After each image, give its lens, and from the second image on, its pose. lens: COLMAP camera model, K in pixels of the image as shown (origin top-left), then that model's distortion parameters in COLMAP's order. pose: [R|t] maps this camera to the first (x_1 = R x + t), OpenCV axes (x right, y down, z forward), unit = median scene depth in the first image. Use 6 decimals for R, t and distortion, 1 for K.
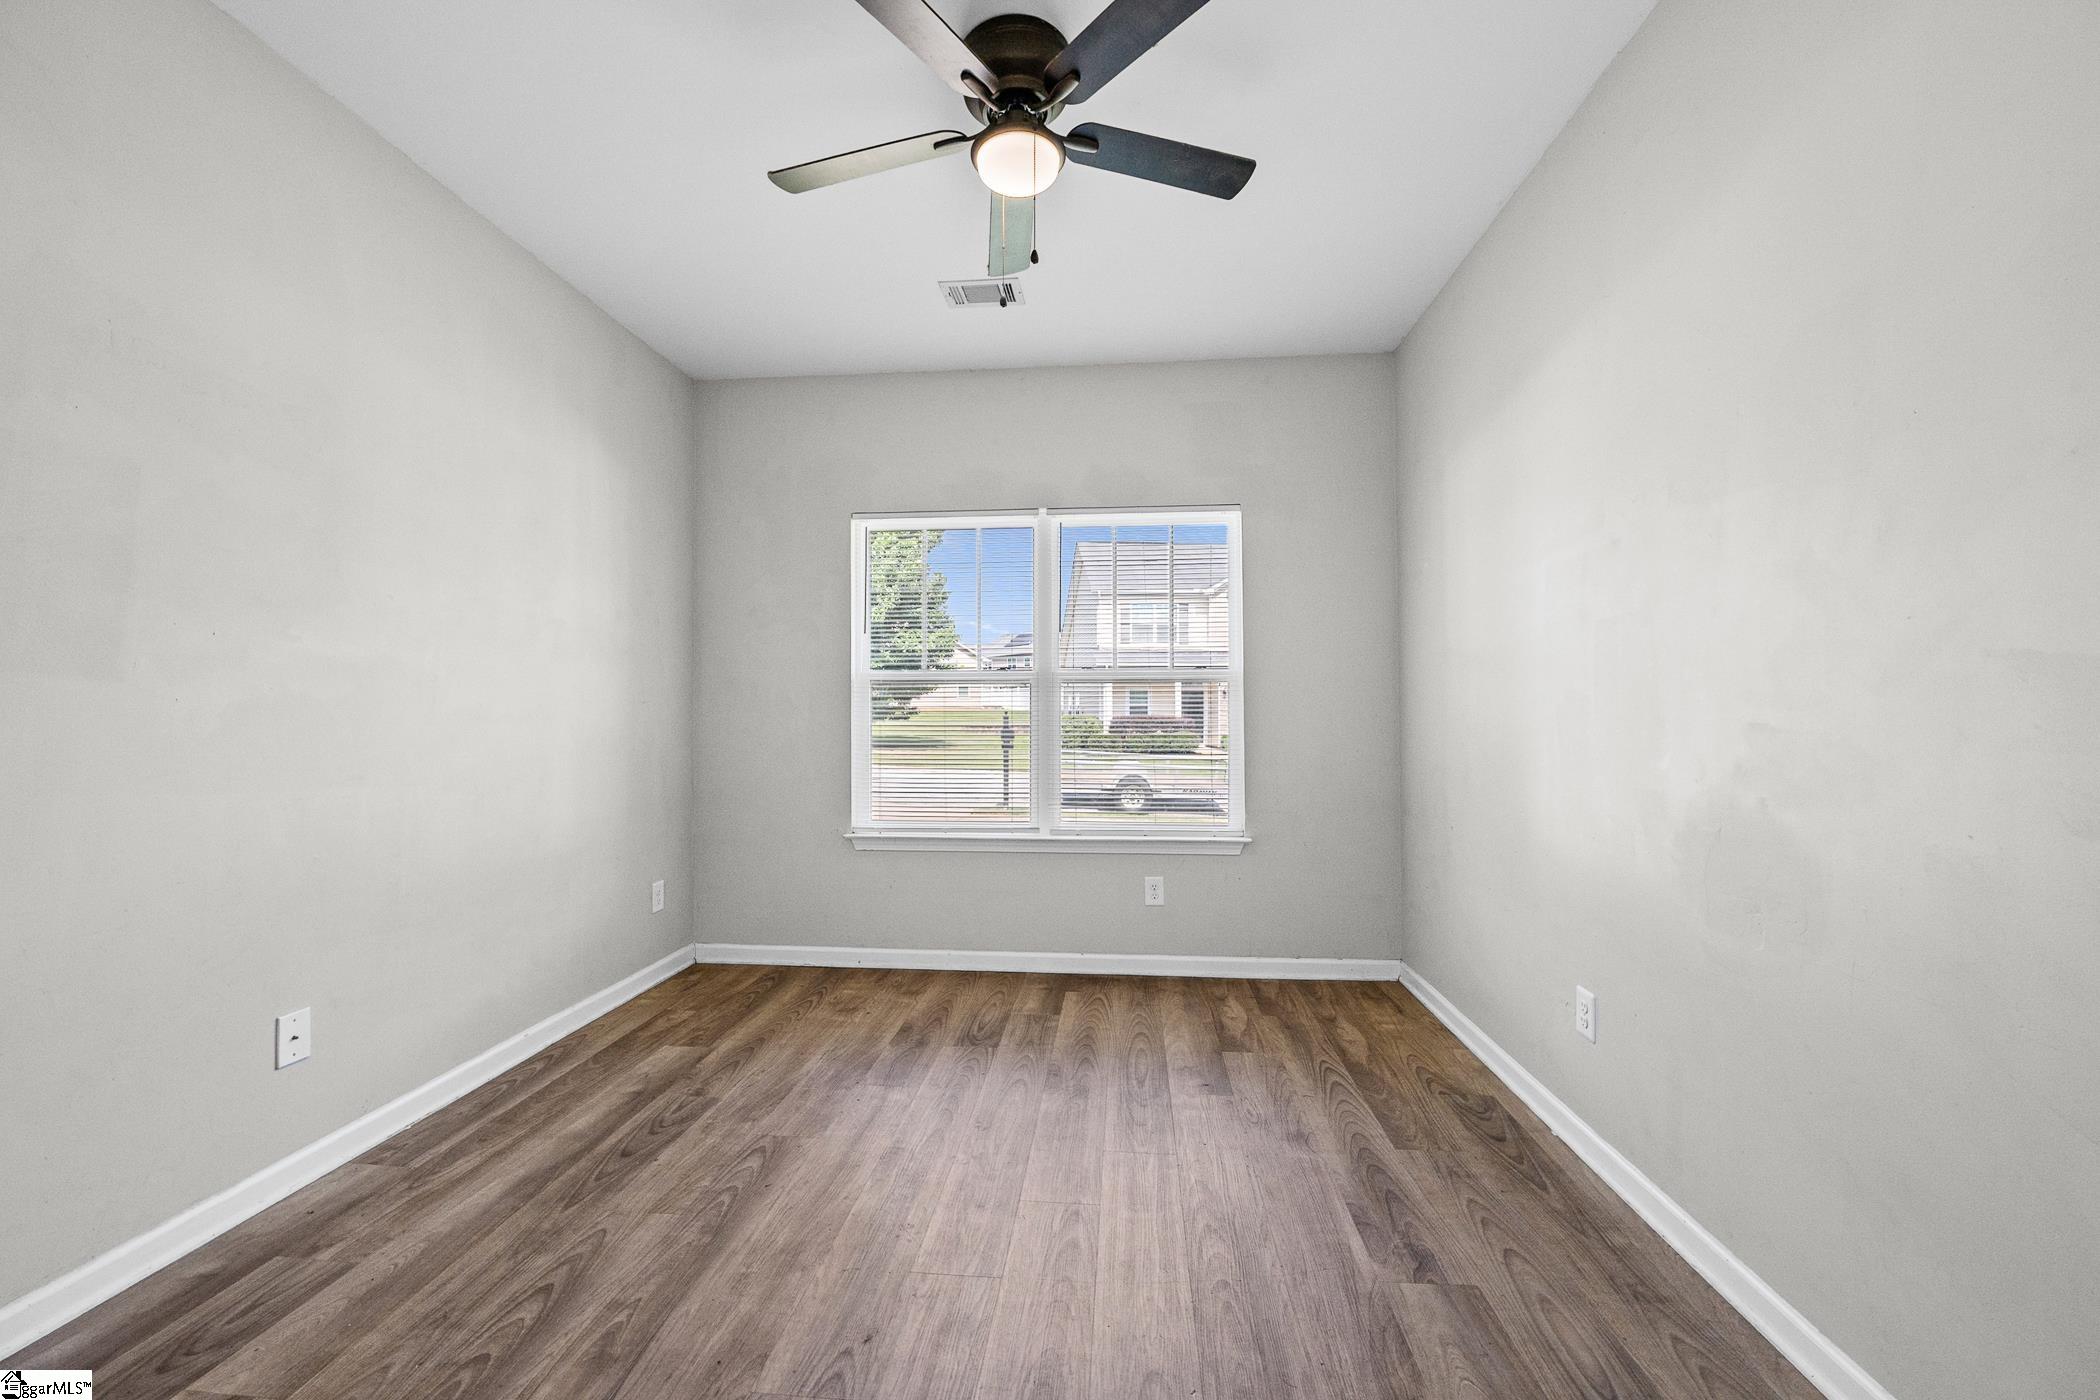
lens RADIAL K [[833.7, 0, 1049.2], [0, 833.7, 702.1], [0, 0, 1]] dist [-0.004290, 0.000705]
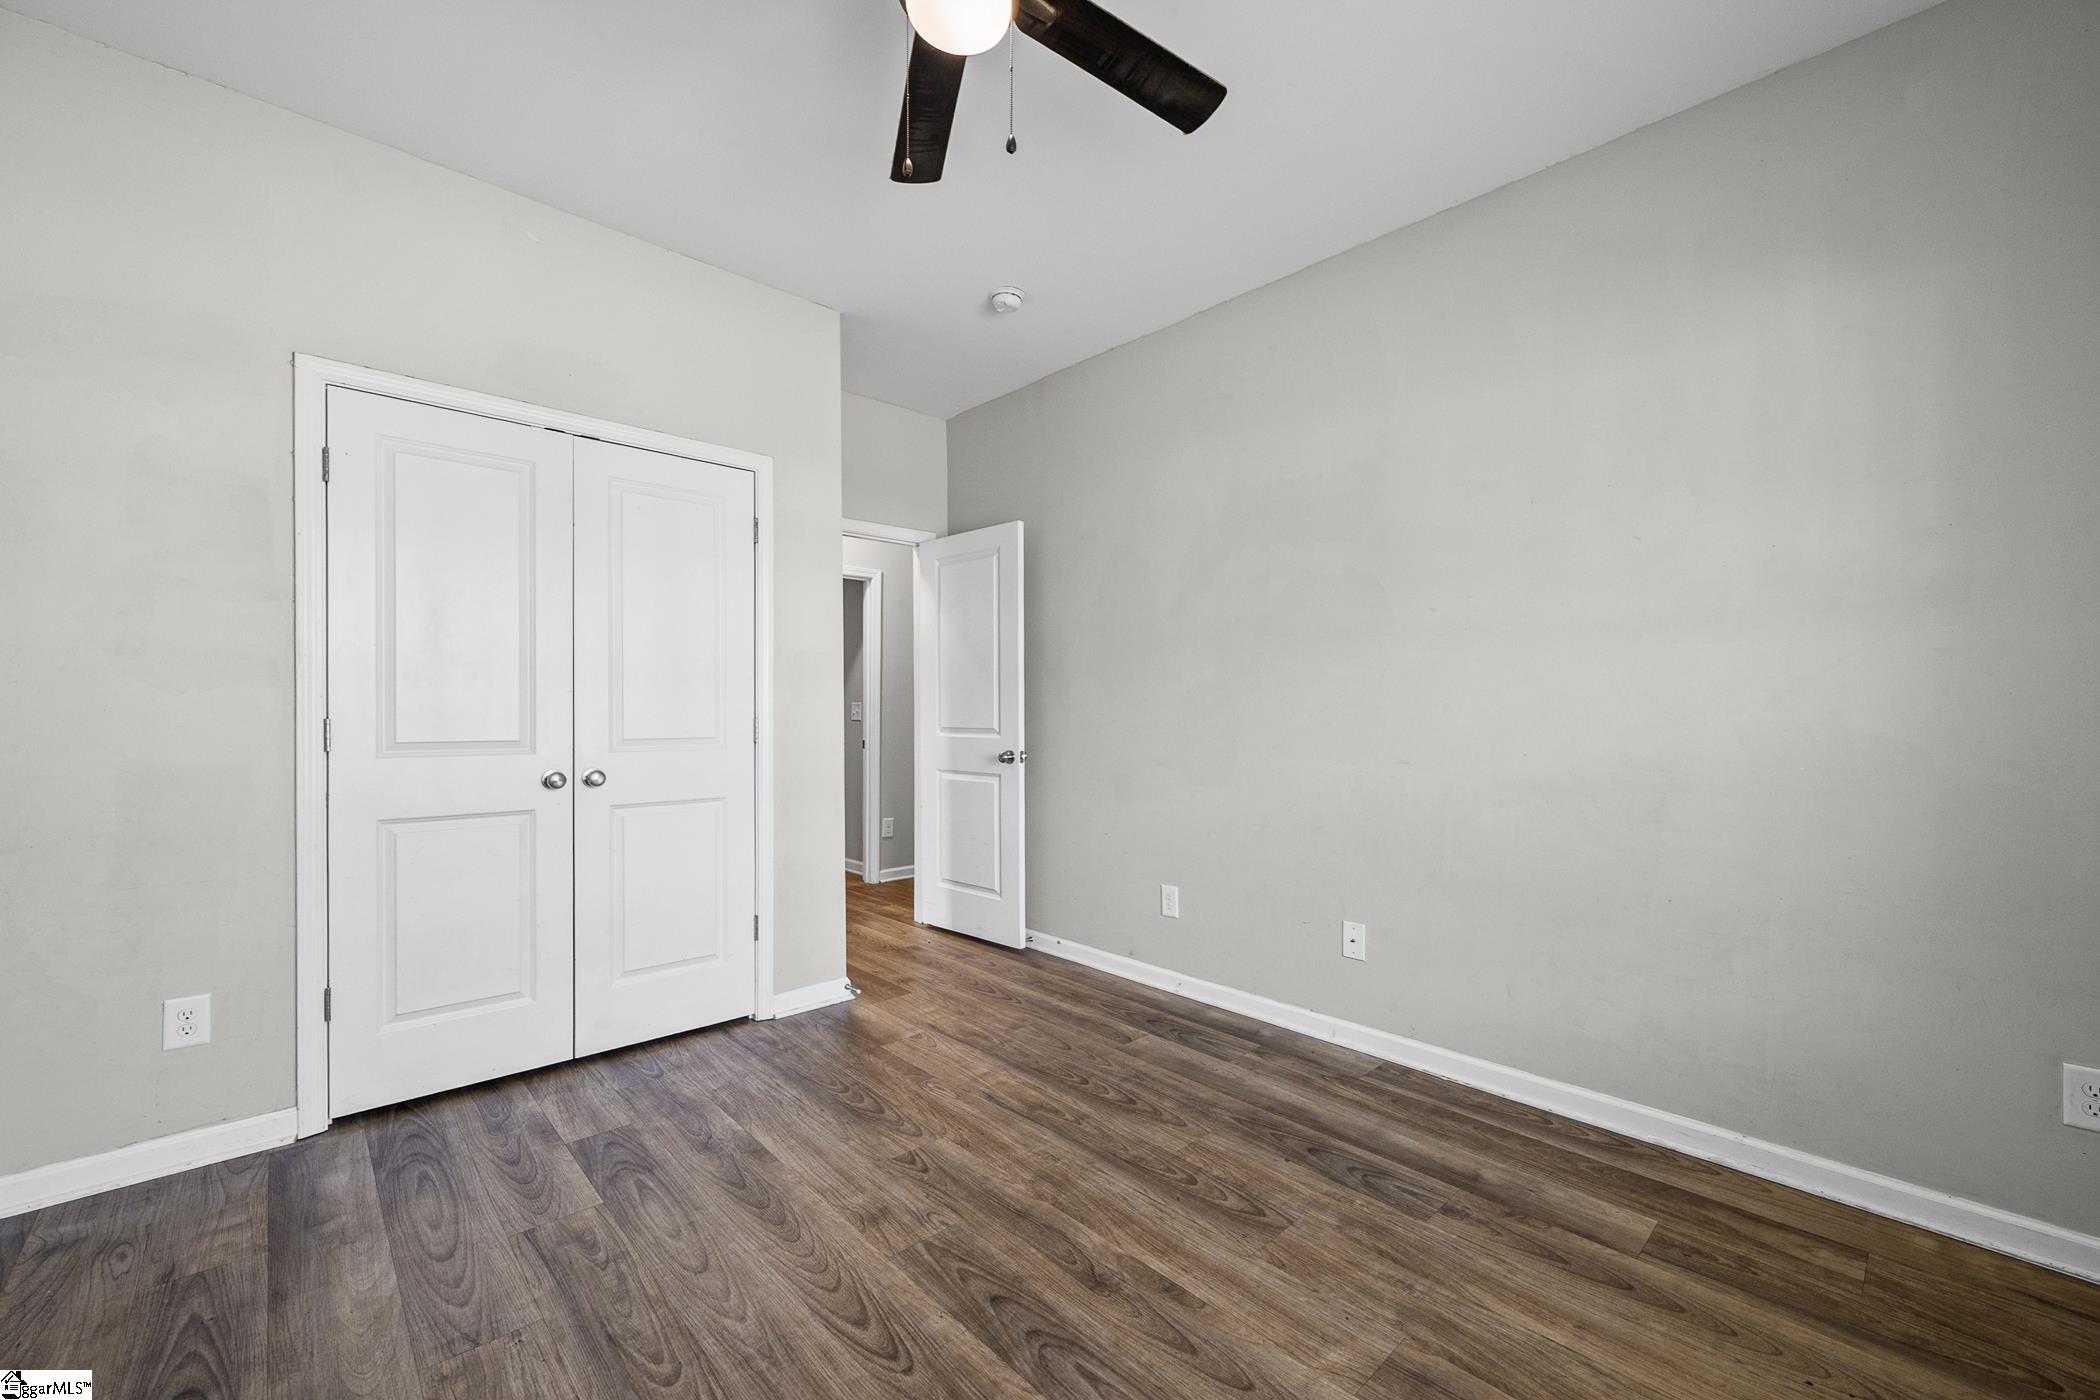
lens RADIAL K [[833.7, 0, 1055.4], [0, 833.7, 711.6], [0, 0, 1]] dist [-0.004290, 0.000705]
pose [[-0.662368, -0.000740, -0.749178, 0.332052], [0.009736, 0.999907, -0.009595, 0.014623], [0.749115, -0.013650, -0.662299, 1.059079]]
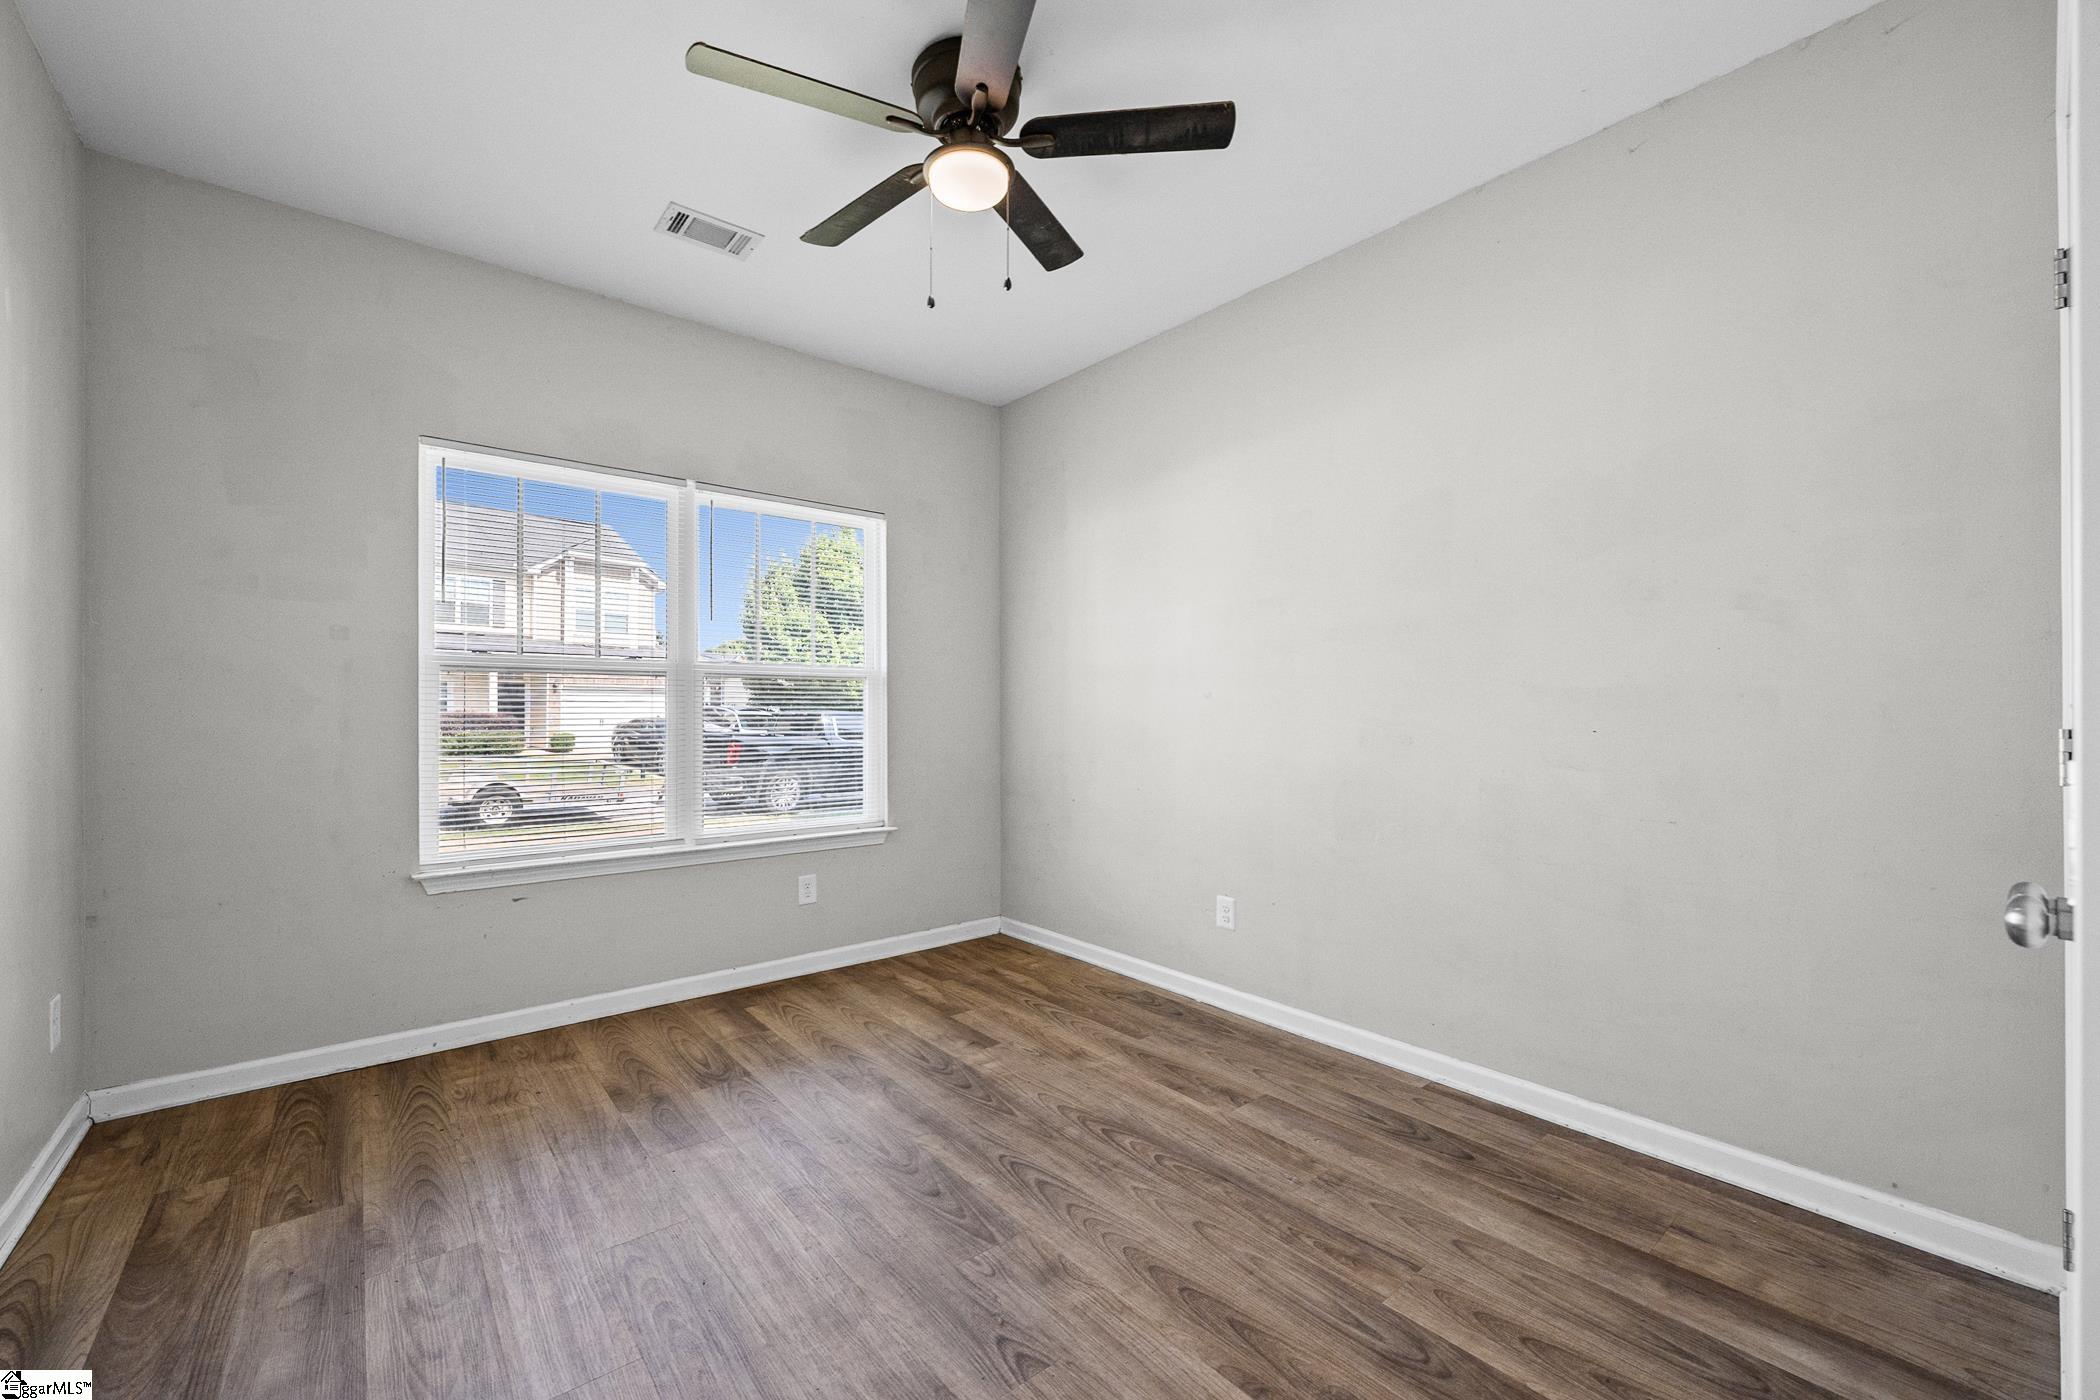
lens RADIAL K [[833.7, 0, 1038.6], [0, 833.7, 710.0], [0, 0, 1]] dist [-0.004290, 0.000705]
pose [[0.713204, 0.002143, 0.700953, -0.467010], [-0.011861, 0.999889, 0.009012, 0.000881], [-0.700856, -0.014742, 0.713150, 0.127630]]
